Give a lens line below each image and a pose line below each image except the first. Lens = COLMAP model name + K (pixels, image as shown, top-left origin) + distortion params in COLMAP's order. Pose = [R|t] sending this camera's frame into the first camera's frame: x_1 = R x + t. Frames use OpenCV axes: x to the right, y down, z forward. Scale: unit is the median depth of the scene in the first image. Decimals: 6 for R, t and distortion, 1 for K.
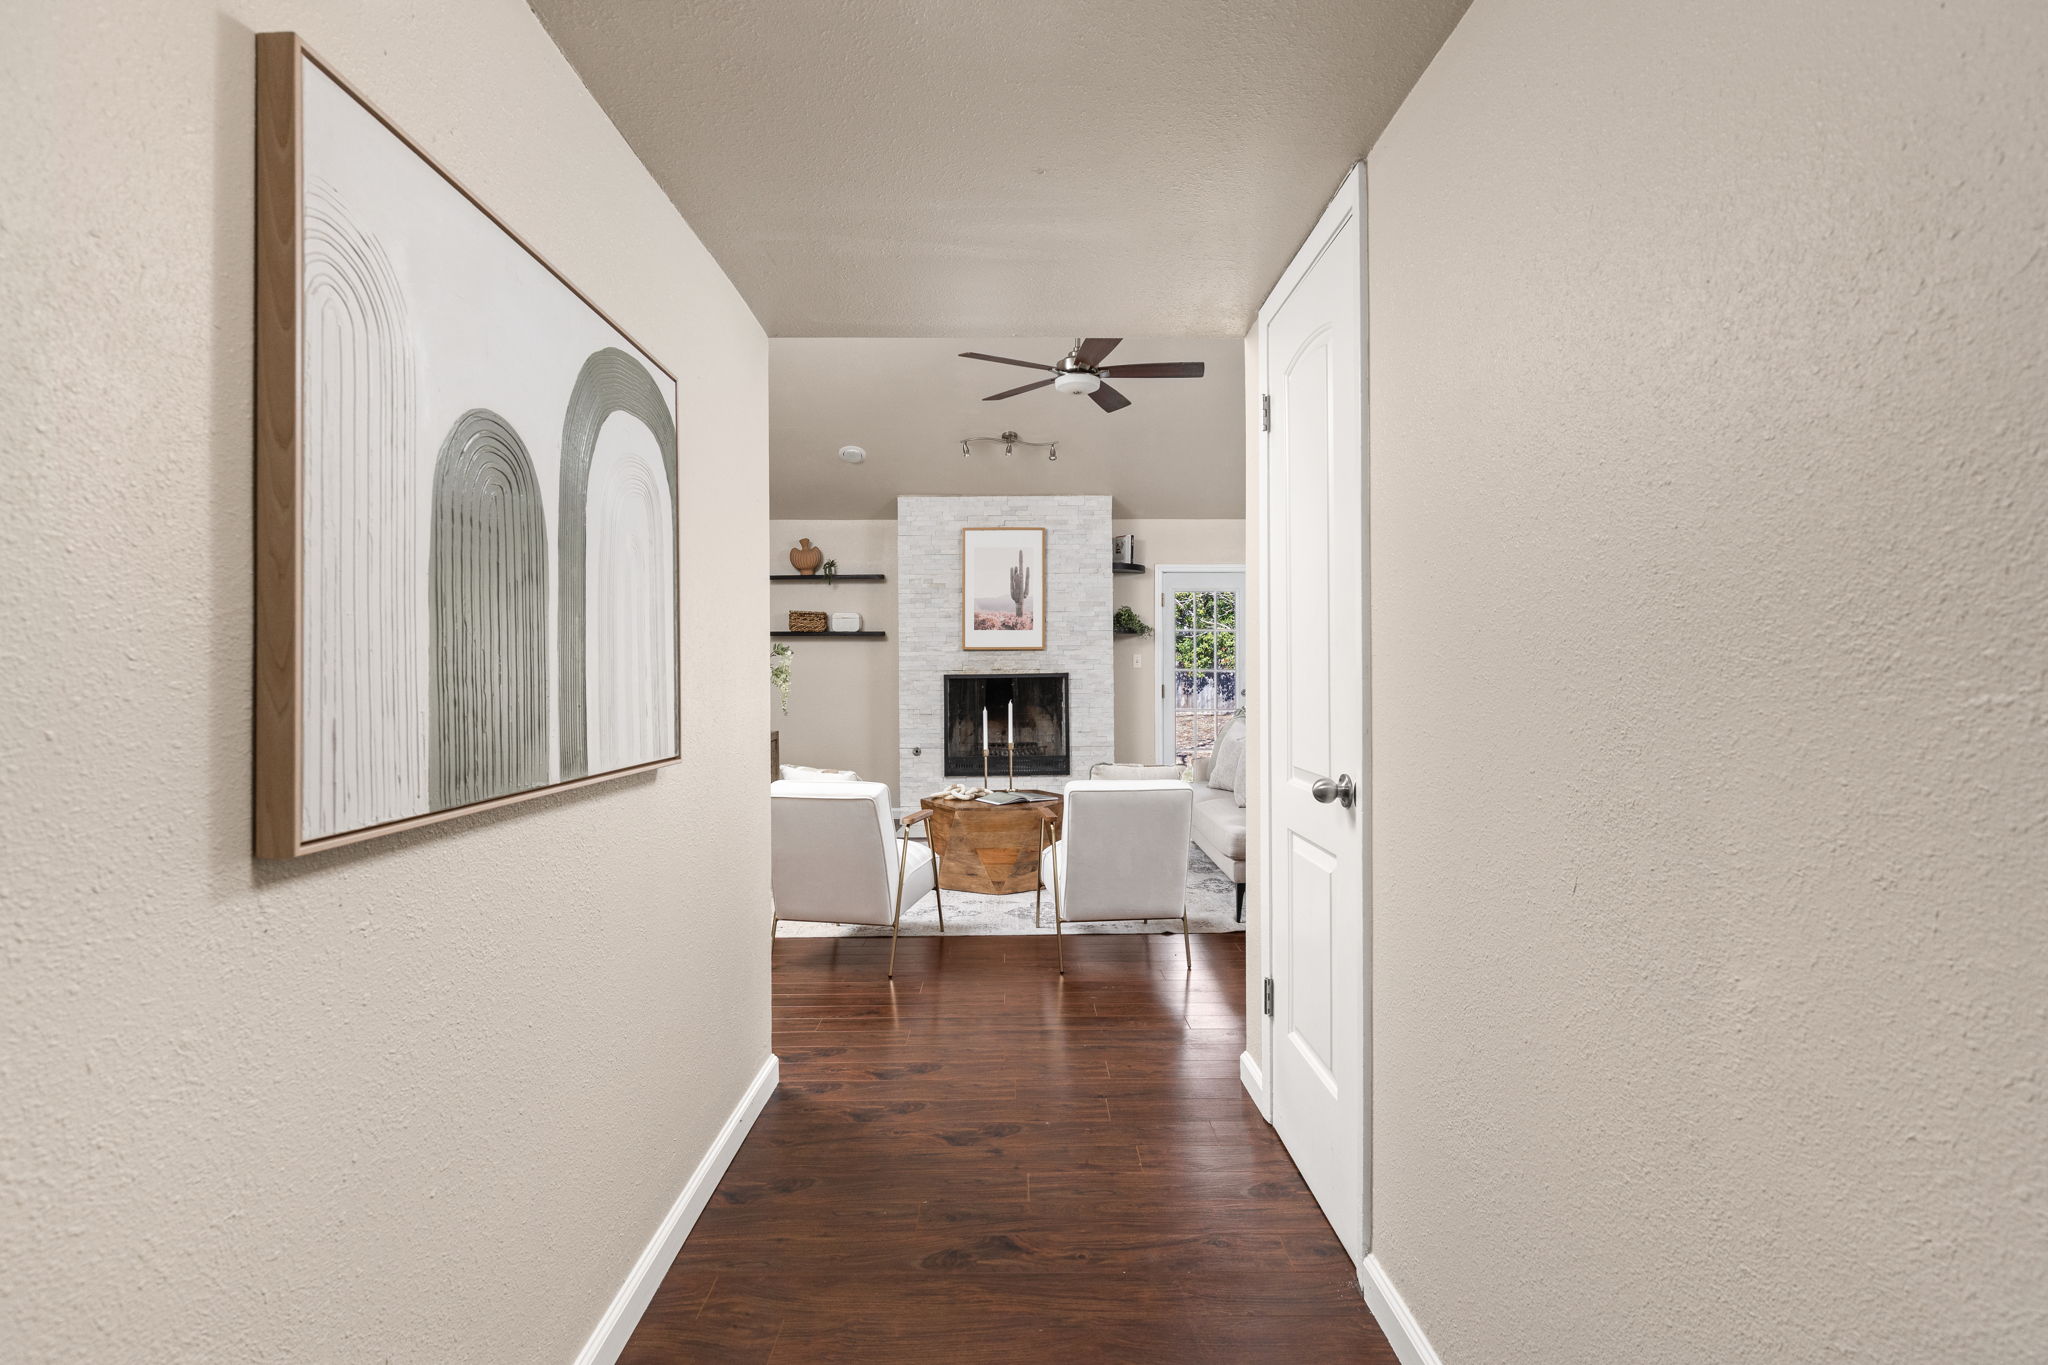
lens RADIAL K [[985.2, 0, 1022.7], [0, 985.2, 679.0], [0, 0, 1]] dist [0.000484, -0.000246]
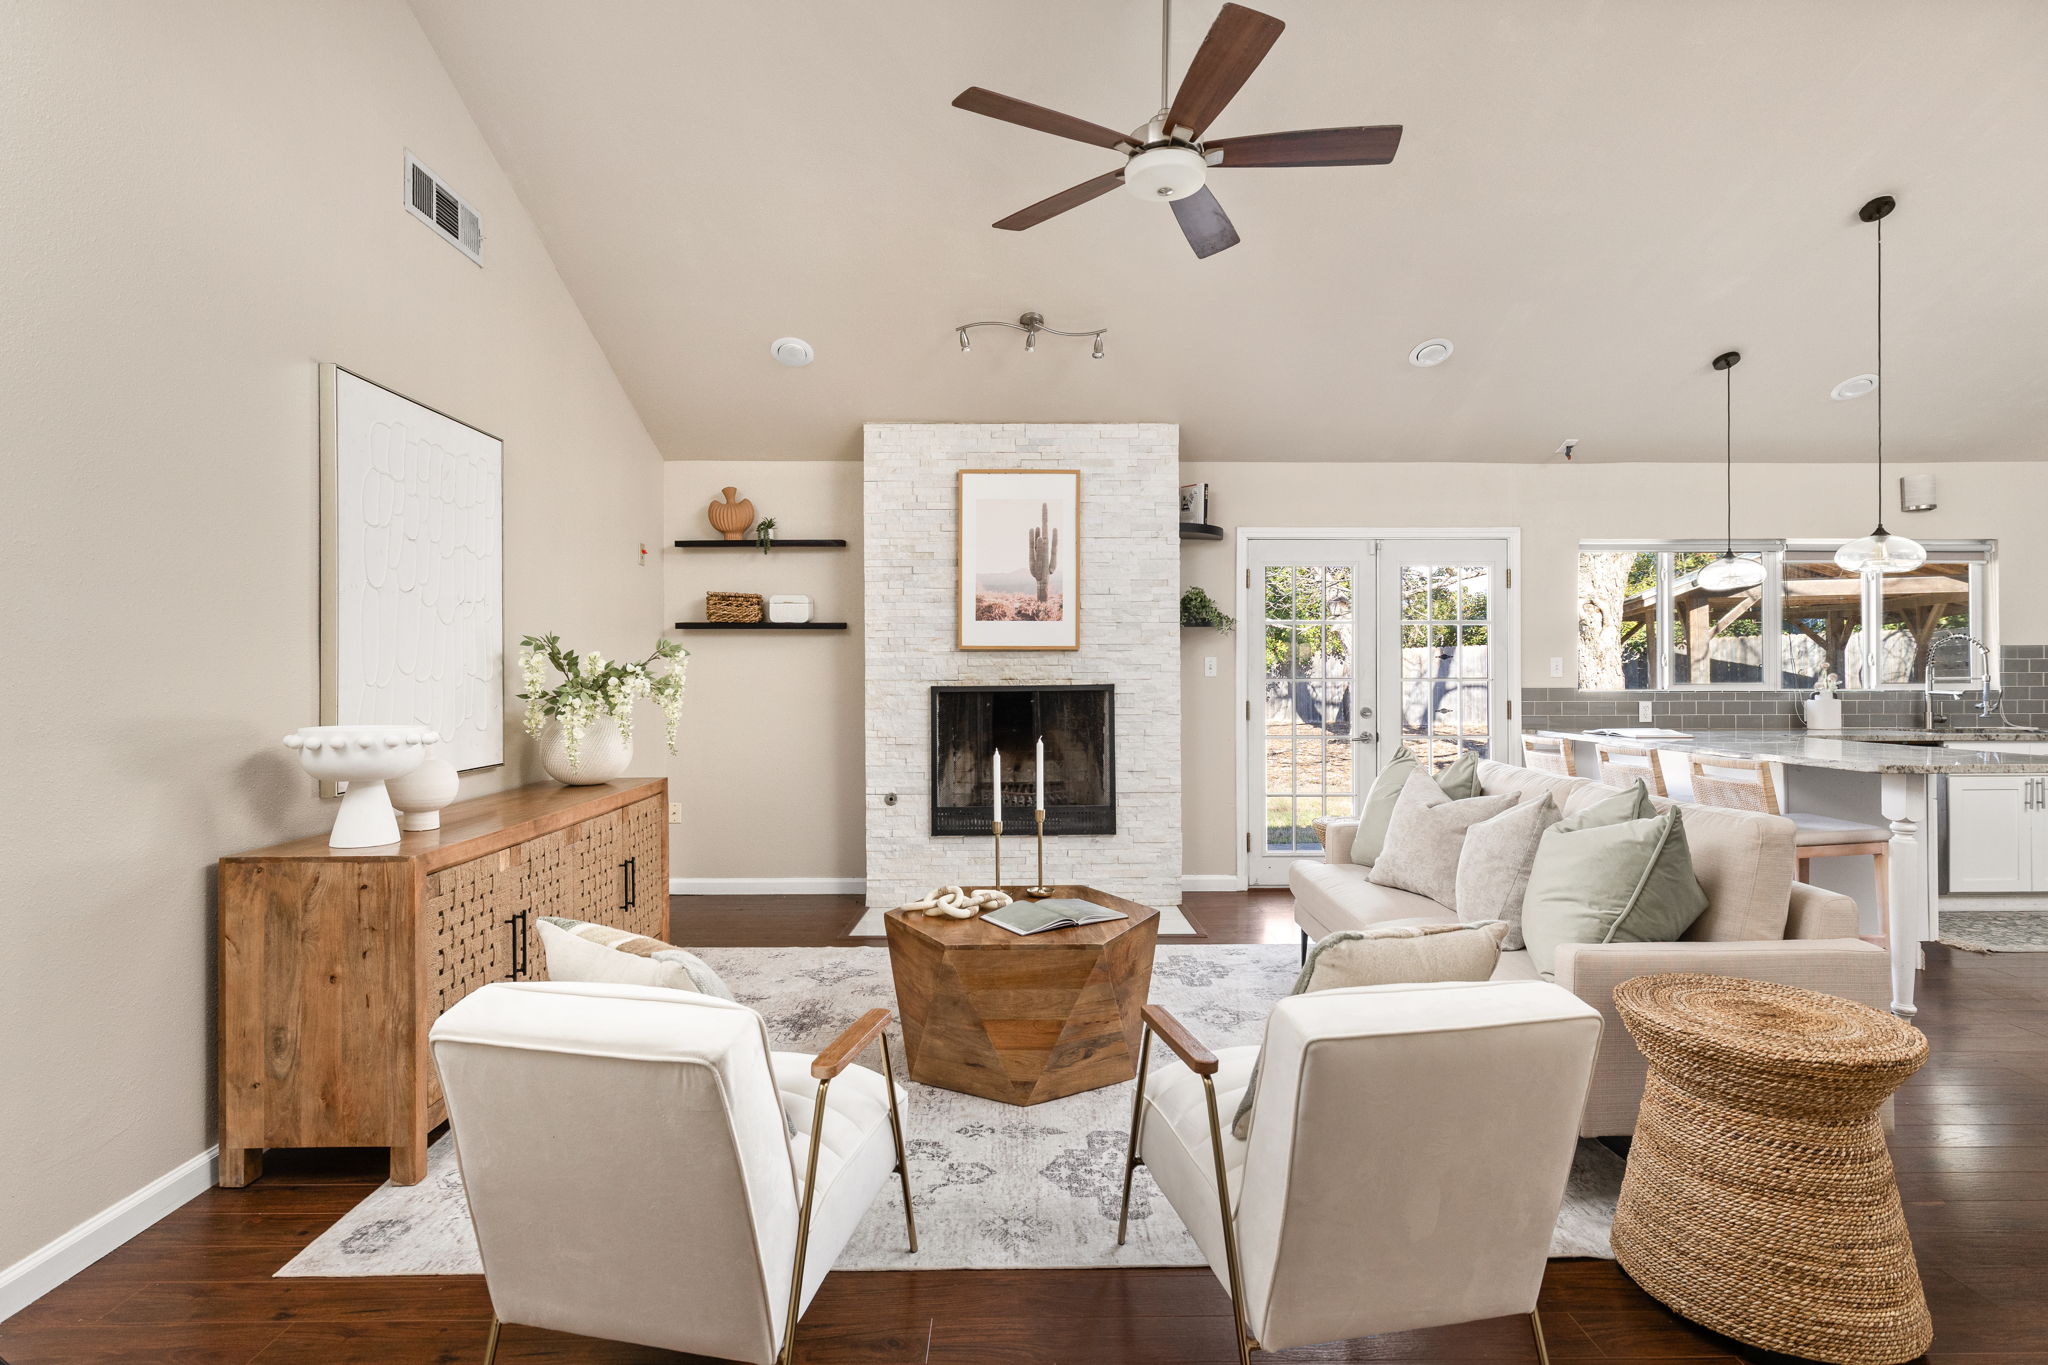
lens RADIAL K [[985.2, 0, 1022.7], [0, 985.2, 679.0], [0, 0, 1]] dist [0.000484, -0.000246]
pose [[0.999987, 0.003233, 0.003929, -0.019334], [-0.003239, 0.999994, 0.001493, -0.010581], [-0.003925, -0.001506, 0.999991, 0.319739]]
